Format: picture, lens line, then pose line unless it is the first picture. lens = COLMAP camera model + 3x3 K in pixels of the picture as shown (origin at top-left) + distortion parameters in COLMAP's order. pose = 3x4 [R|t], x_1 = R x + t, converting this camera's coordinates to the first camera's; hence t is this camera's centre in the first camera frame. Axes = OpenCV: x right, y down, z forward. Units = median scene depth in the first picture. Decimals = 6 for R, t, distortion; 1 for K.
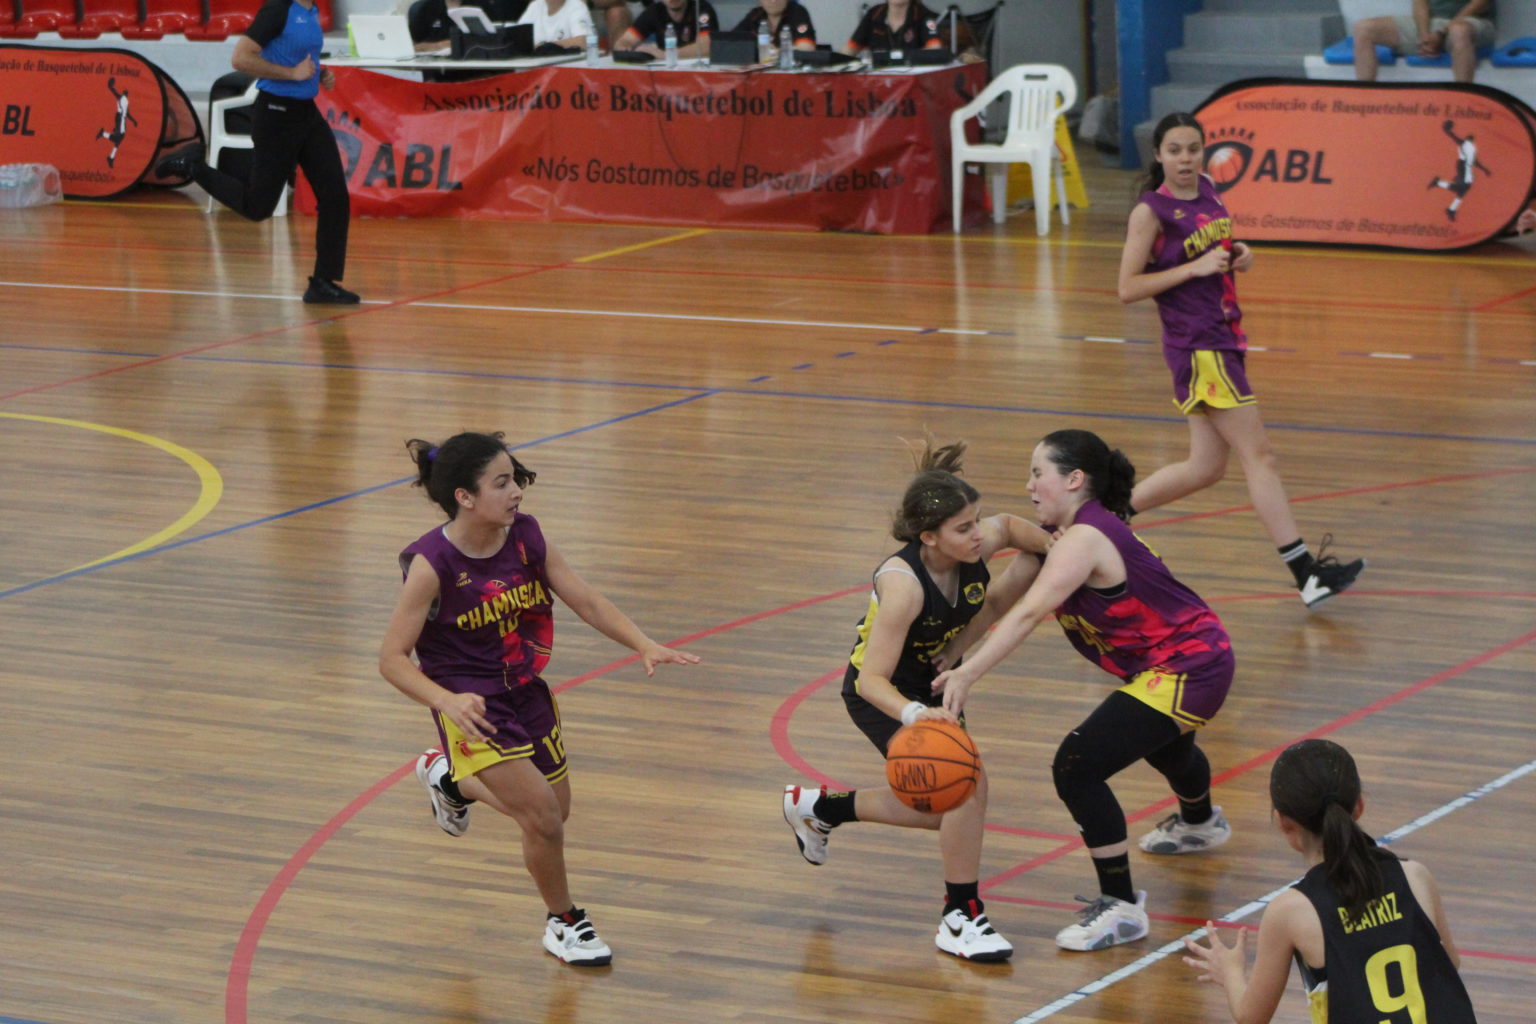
lens RADIAL K [[5449.1, 0, 768.0], [0, 5449.1, 512.0], [0, 0, 1]] dist [-0.195234, 1.362215]
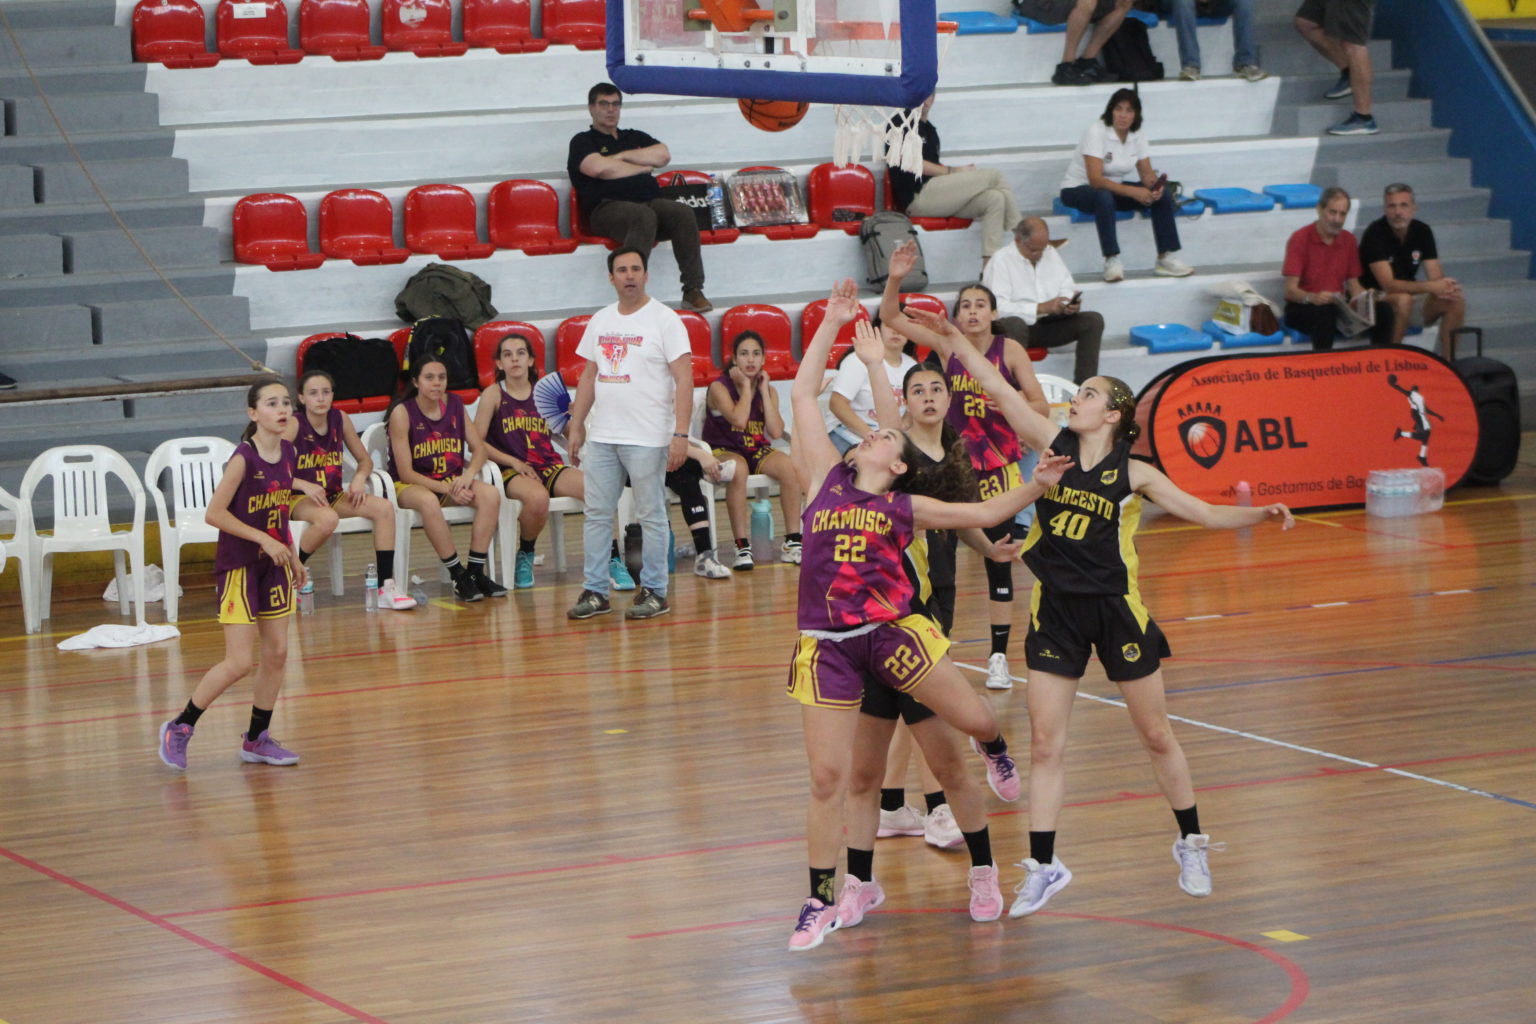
lens RADIAL K [[5527.1, 0, 768.0], [0, 5527.1, 512.0], [0, 0, 1]] dist [-0.022307, -1.611943]
pose [[0.501639, -0.081101, 0.861267, -1.105415], [0.153805, 0.988095, 0.003461, -0.083539], [-0.851295, 0.130731, 0.508140, 0.660042]]
